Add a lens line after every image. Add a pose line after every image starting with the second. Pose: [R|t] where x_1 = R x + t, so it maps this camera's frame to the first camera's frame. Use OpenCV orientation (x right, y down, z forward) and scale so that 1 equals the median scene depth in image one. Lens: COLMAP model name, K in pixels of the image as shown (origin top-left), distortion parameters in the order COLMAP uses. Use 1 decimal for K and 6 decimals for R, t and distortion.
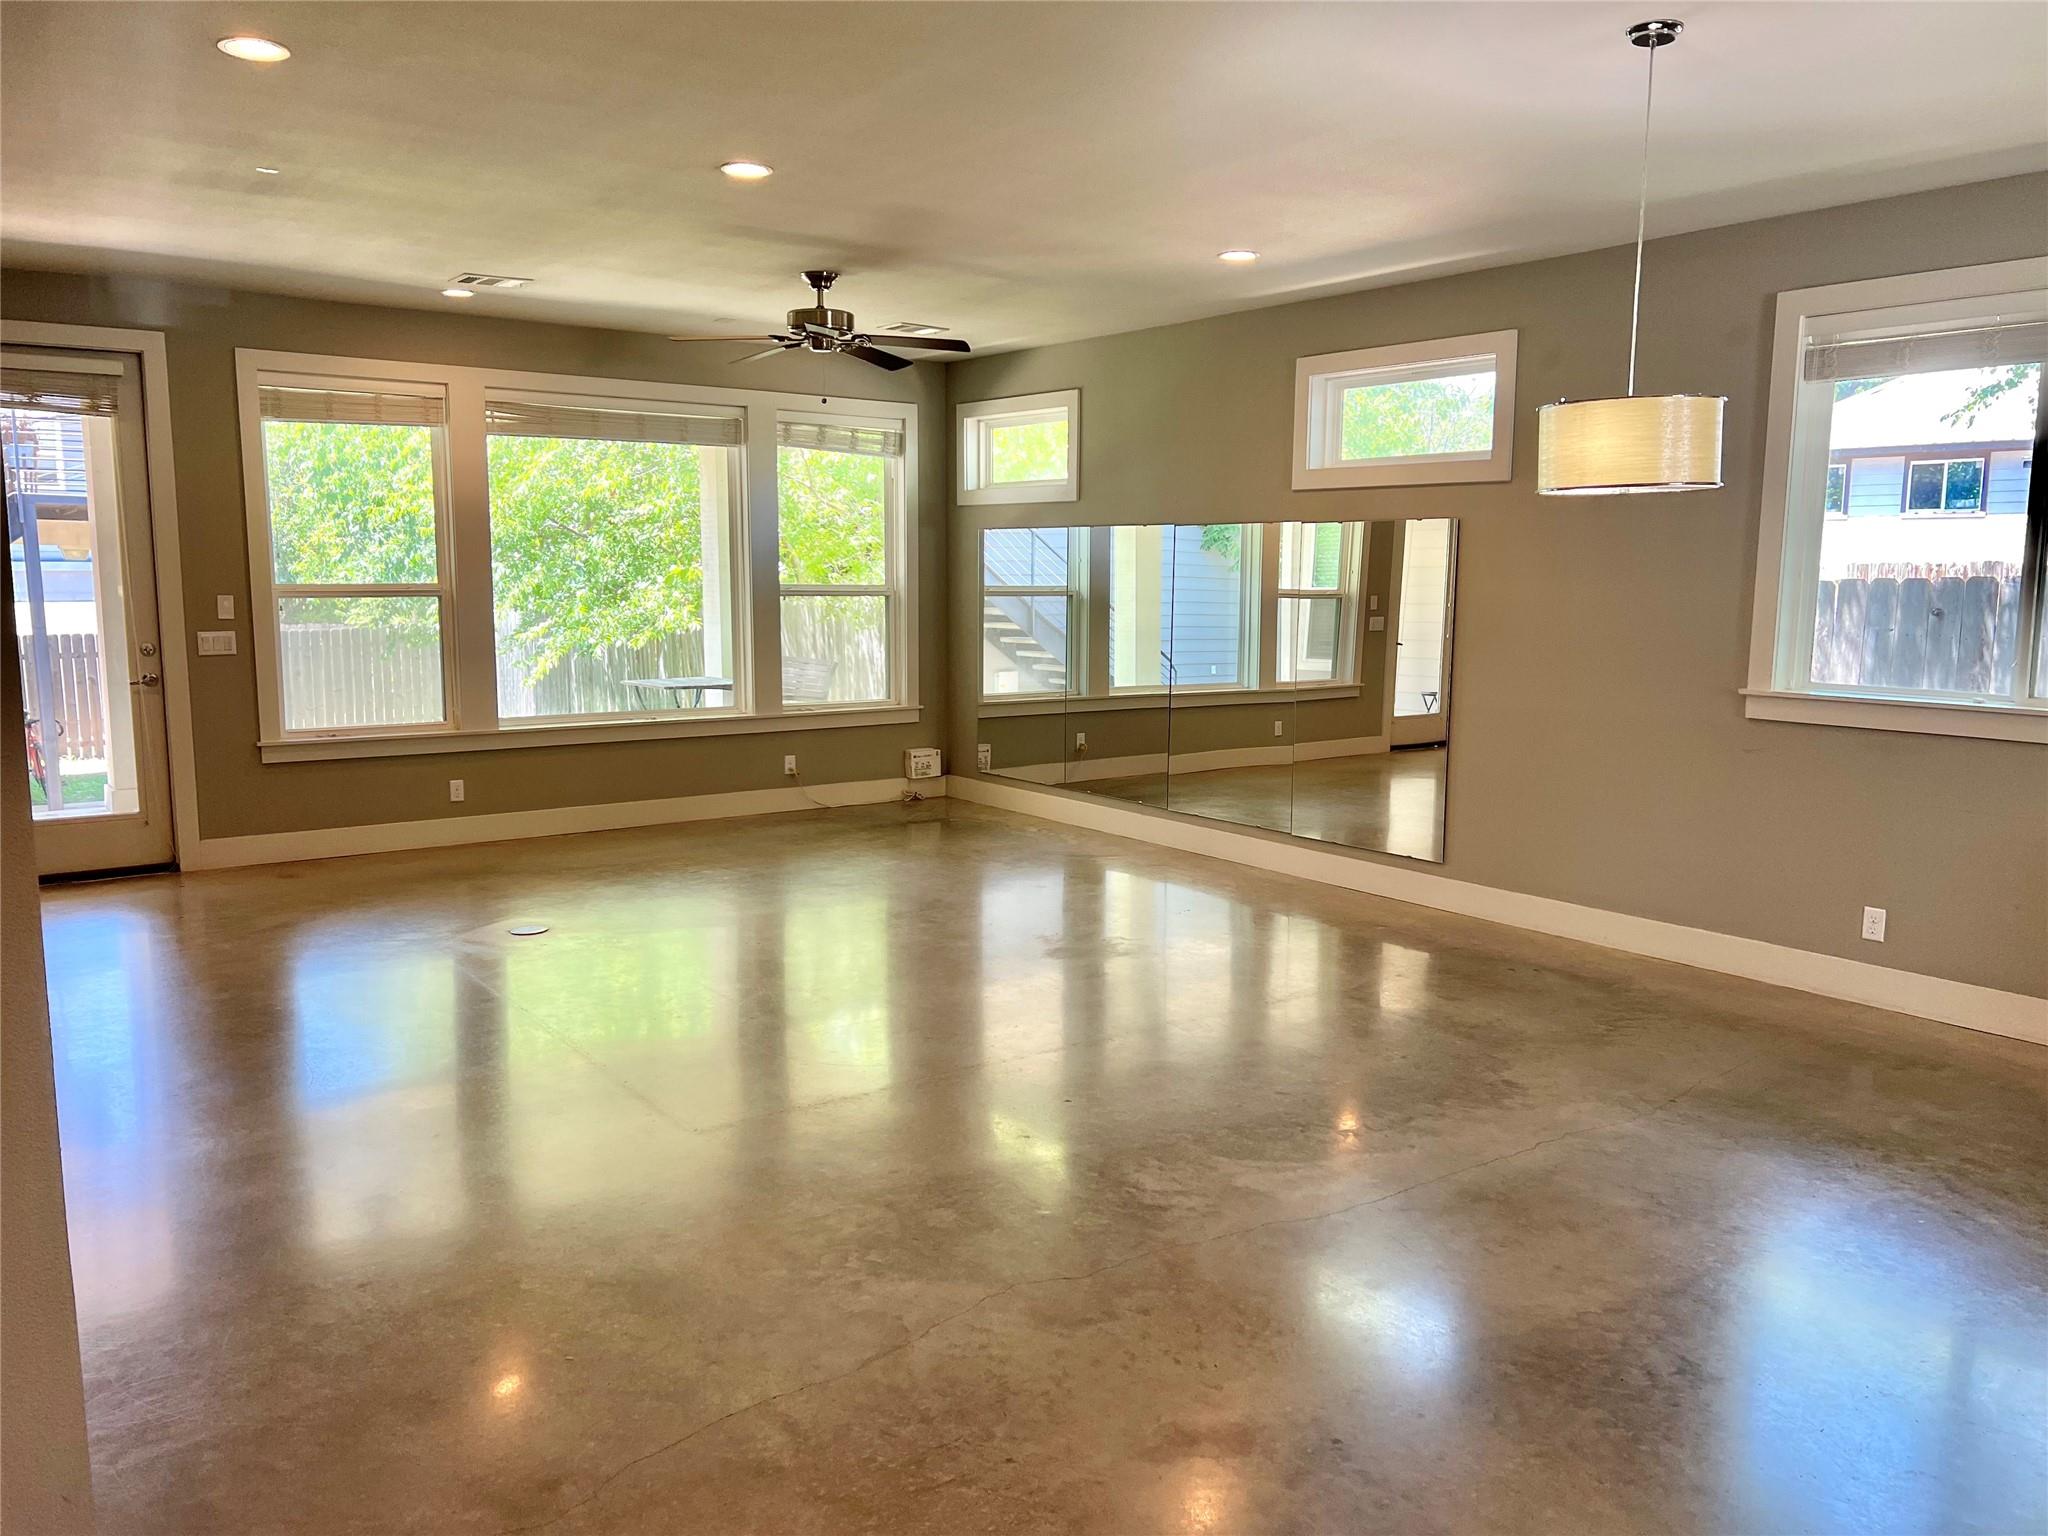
lens RADIAL K [[1529.6, 0, 1027.5], [0, 1529.6, 777.9], [0, 0, 1]] dist [0.055886, -0.057017]
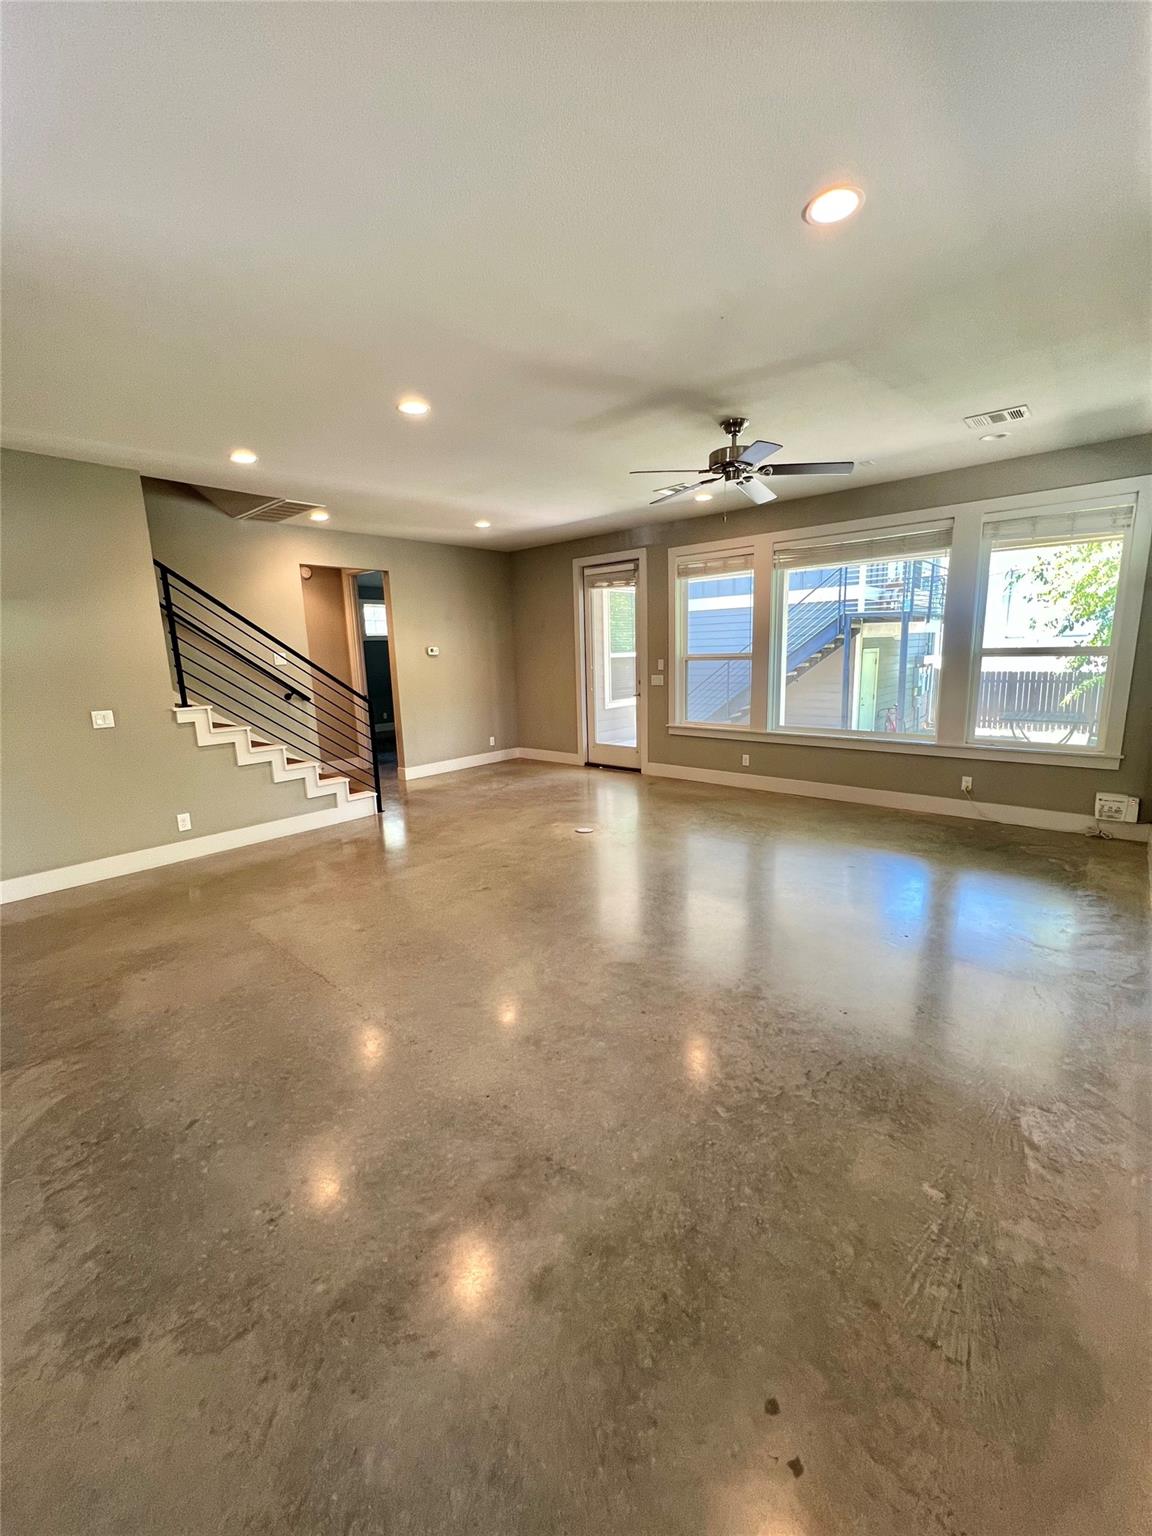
lens RADIAL K [[615.8, 0, 578.0], [0, 615.8, 759.5], [0, 0, 1]] dist [-0.002257, 0.001173]
pose [[0.211623, 0.159243, -0.964291, 0.358191], [-0.105225, 0.984615, 0.139506, -0.085024], [0.971670, 0.071944, 0.225124, 0.674630]]
